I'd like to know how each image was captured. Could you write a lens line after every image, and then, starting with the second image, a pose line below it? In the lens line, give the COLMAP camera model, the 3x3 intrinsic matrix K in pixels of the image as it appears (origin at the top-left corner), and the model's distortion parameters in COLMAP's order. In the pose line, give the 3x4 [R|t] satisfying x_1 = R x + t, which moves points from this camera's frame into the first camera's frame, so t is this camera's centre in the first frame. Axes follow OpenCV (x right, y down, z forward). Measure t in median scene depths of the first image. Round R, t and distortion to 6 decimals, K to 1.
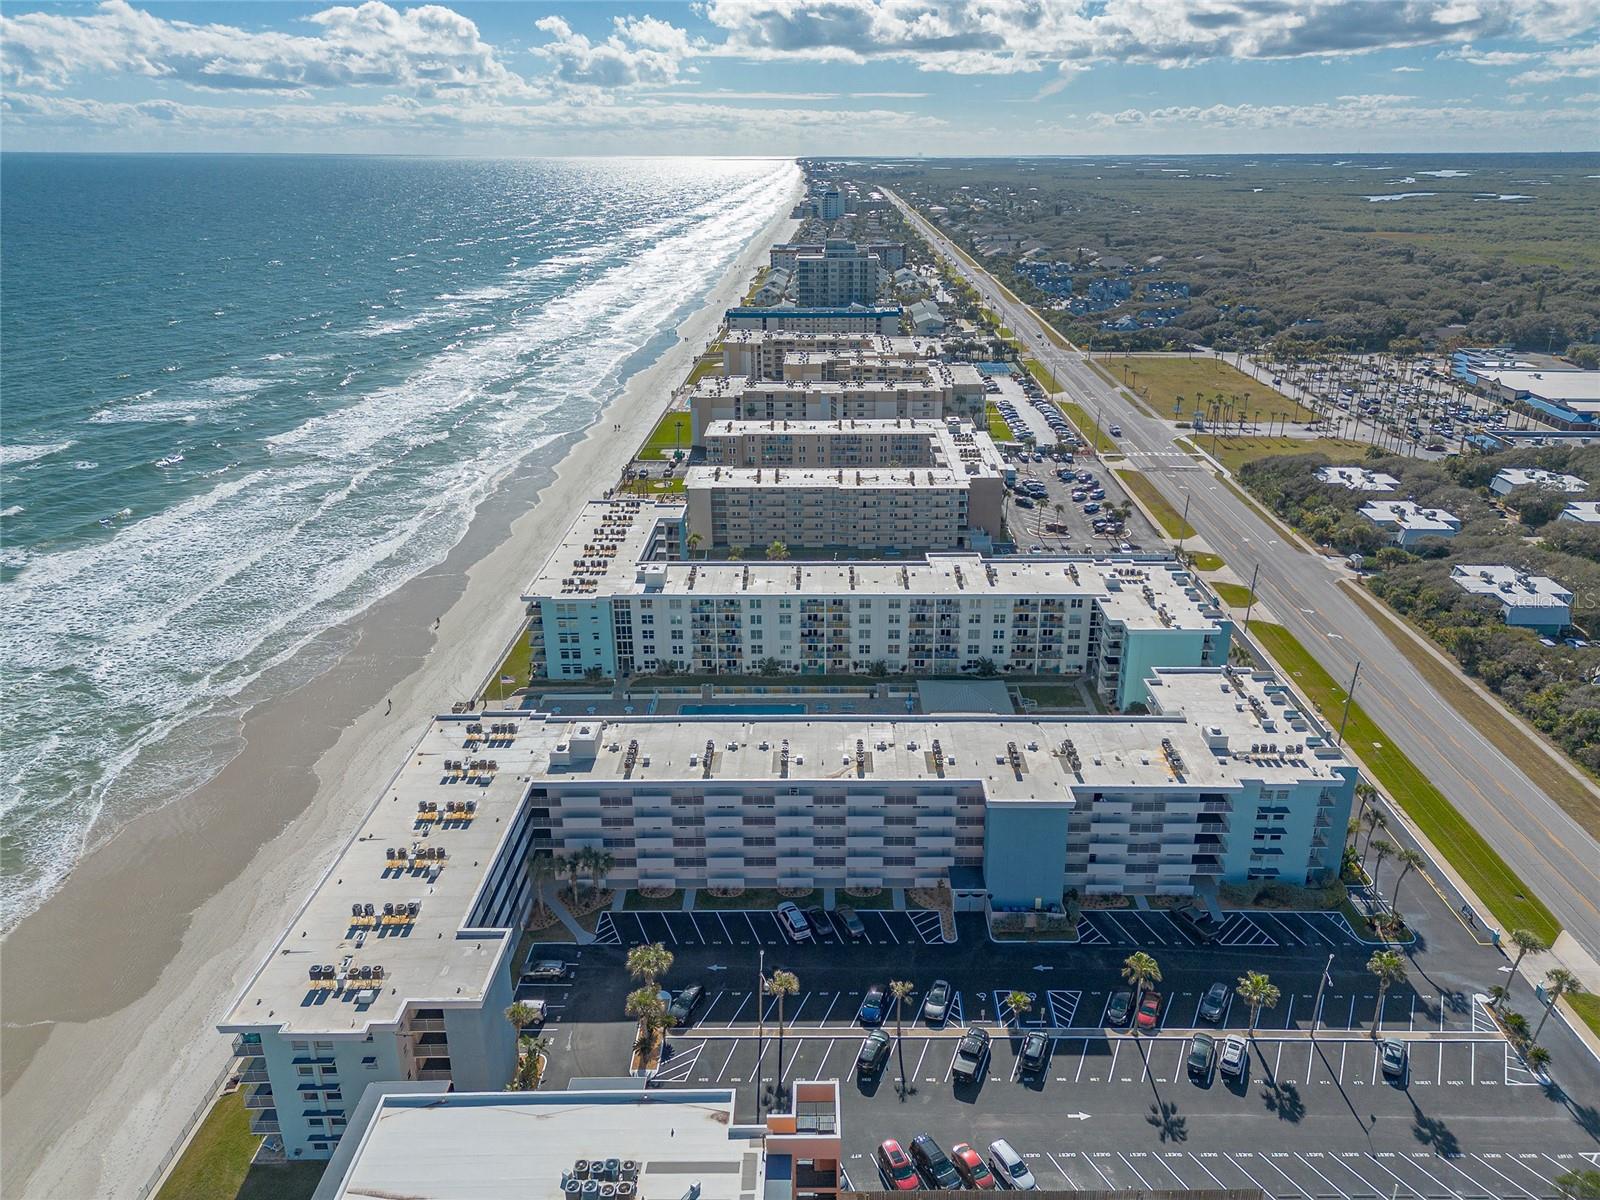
lens RADIAL K [[1128.2, 0, 828.3], [0, 1128.2, 668.0], [0, 0, 1]] dist [0.057607, -0.042694]
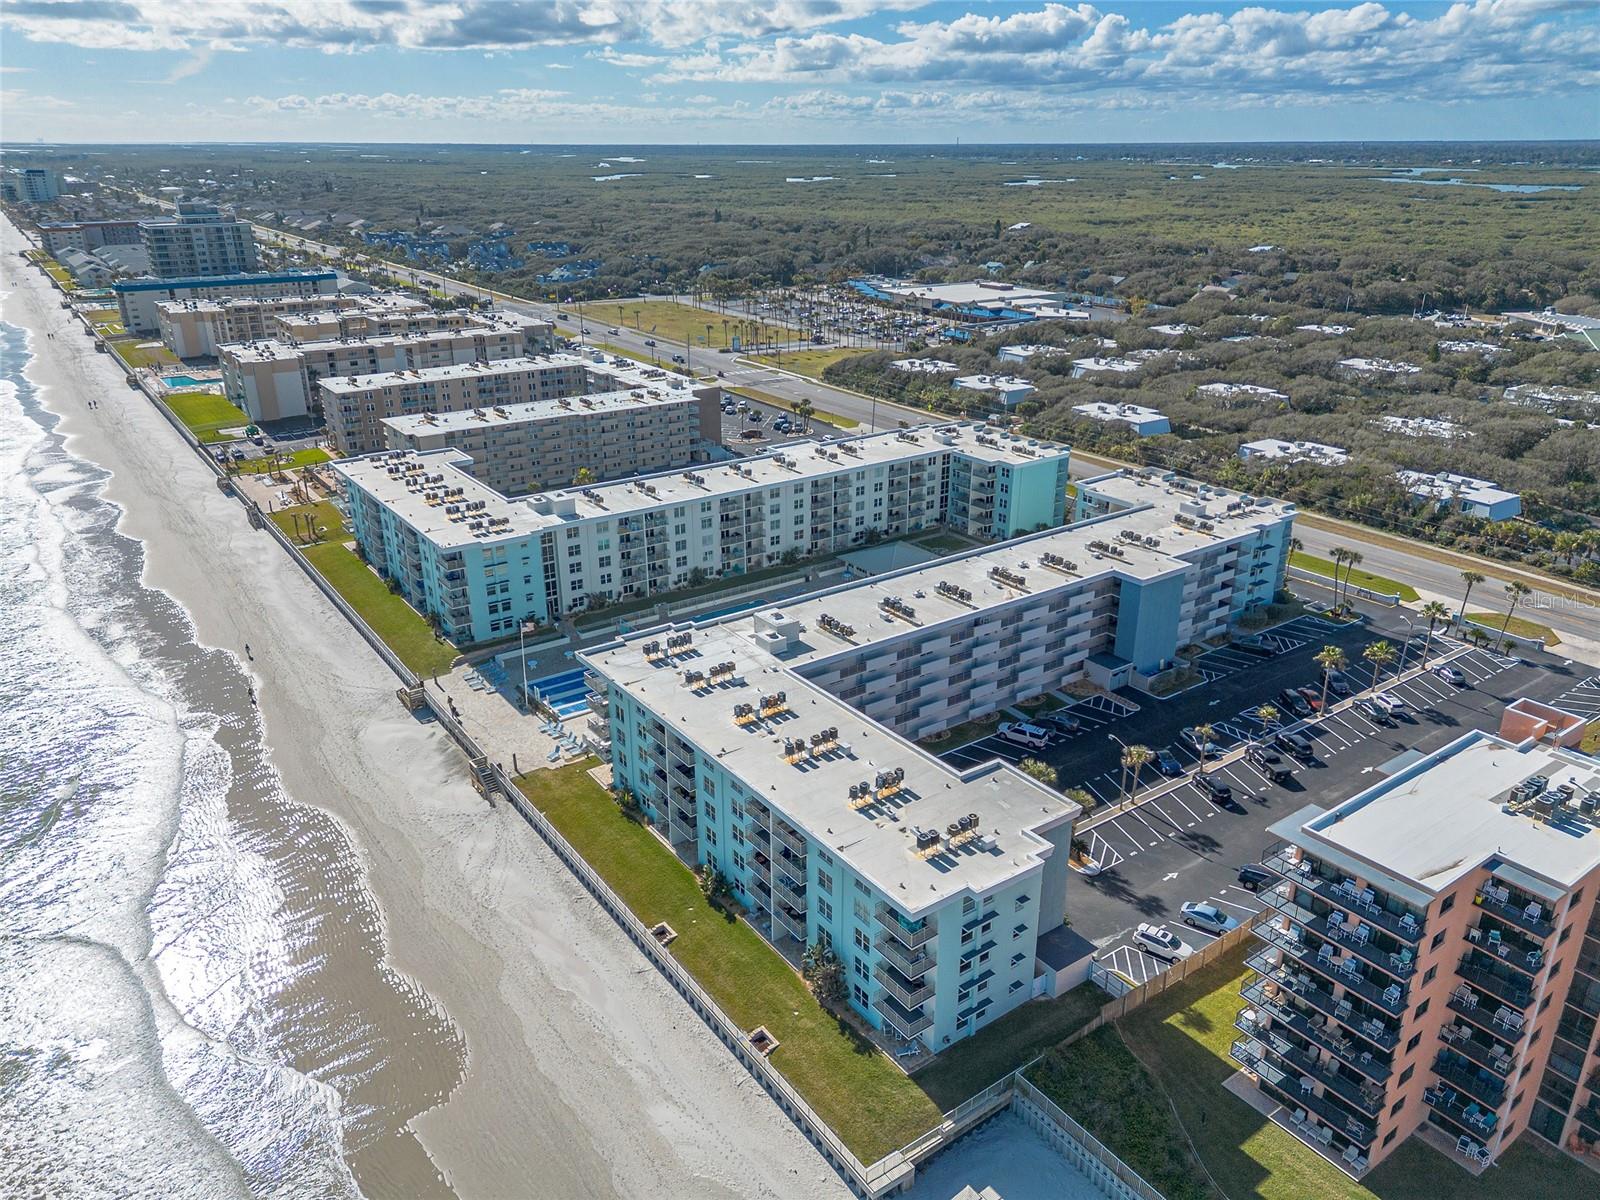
lens RADIAL K [[1128.2, 0, 804.7], [0, 1128.2, 645.2], [0, 0, 1]] dist [0.057607, -0.042694]
pose [[0.809758, -0.236673, 0.536915, -0.386409], [0.242368, 0.968248, 0.061274, 0.014667], [-0.534369, 0.080514, 0.841408, 0.112019]]
